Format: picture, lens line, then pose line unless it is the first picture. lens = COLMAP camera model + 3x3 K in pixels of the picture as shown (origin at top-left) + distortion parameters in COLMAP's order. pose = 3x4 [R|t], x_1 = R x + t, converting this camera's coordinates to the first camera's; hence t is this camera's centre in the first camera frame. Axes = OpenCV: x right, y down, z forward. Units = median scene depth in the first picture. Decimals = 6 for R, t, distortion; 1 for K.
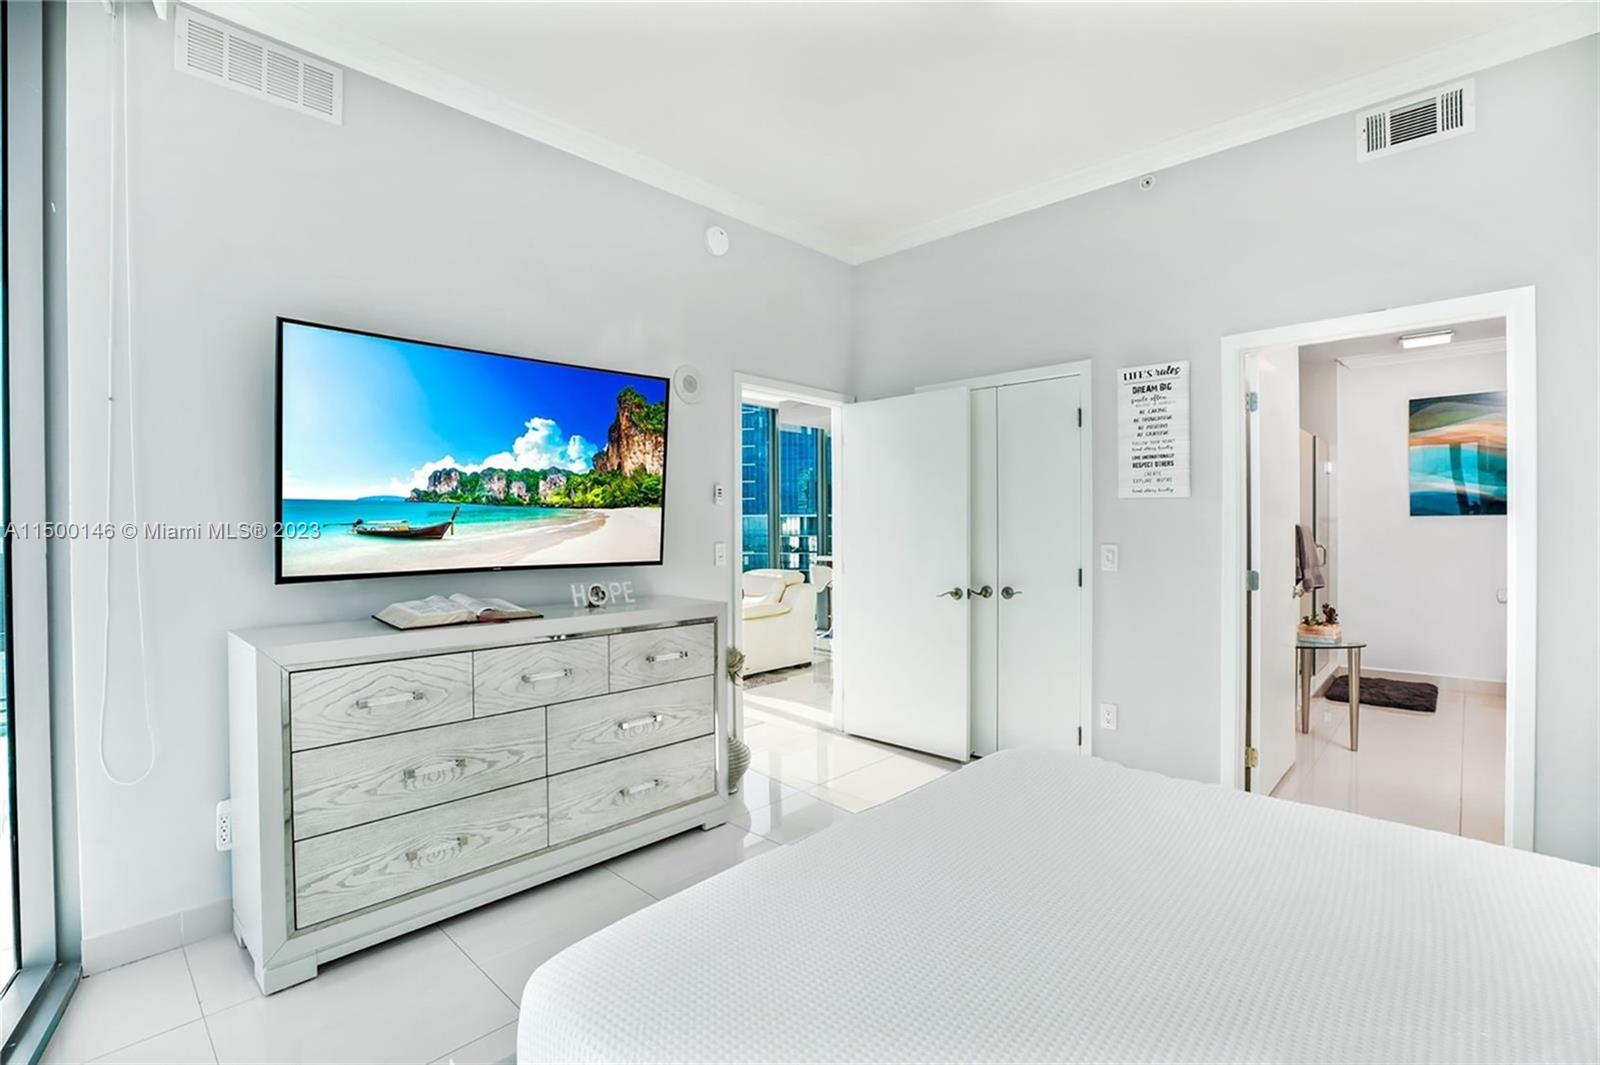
lens RADIAL K [[738.9, 0, 825.7], [0, 738.9, 465.9], [0, 0, 1]] dist [-0.046419, 0.014333]
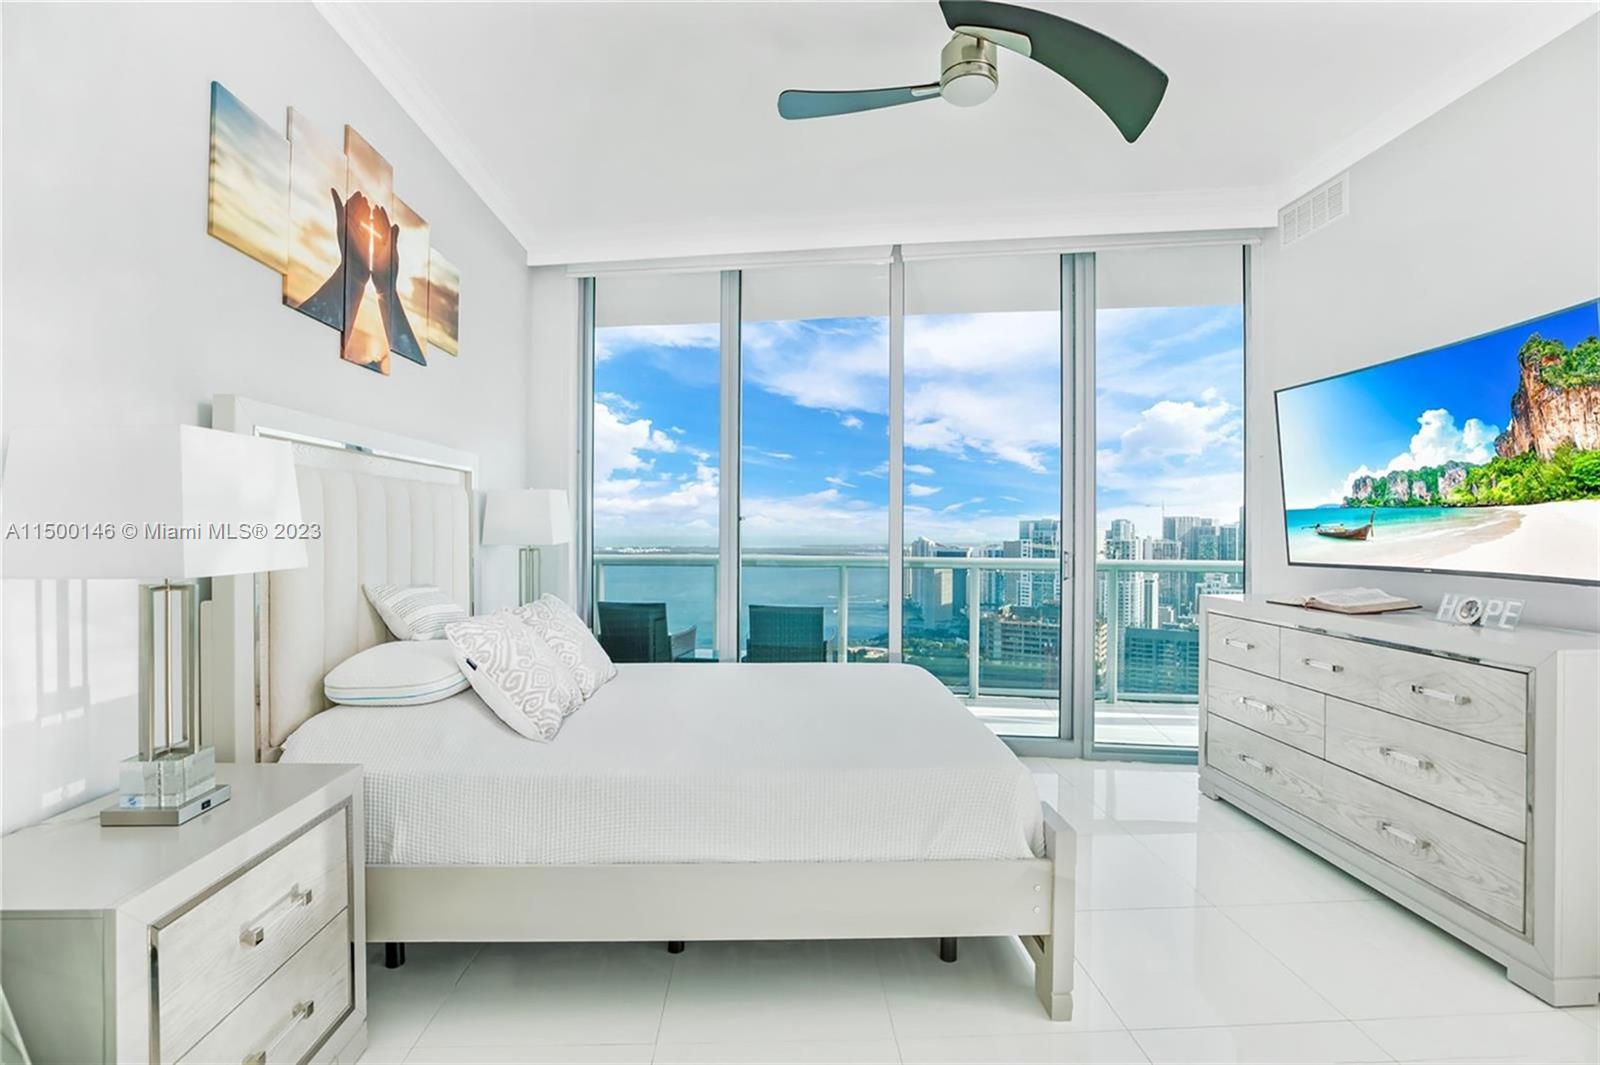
lens RADIAL K [[738.9, 0, 801.9], [0, 738.9, 530.9], [0, 0, 1]] dist [-0.046419, 0.014333]
pose [[-0.701003, -0.028182, -0.712601, 0.787345], [0.010772, 0.998687, -0.050092, 0.120156], [0.713077, -0.042790, -0.699779, 1.046546]]
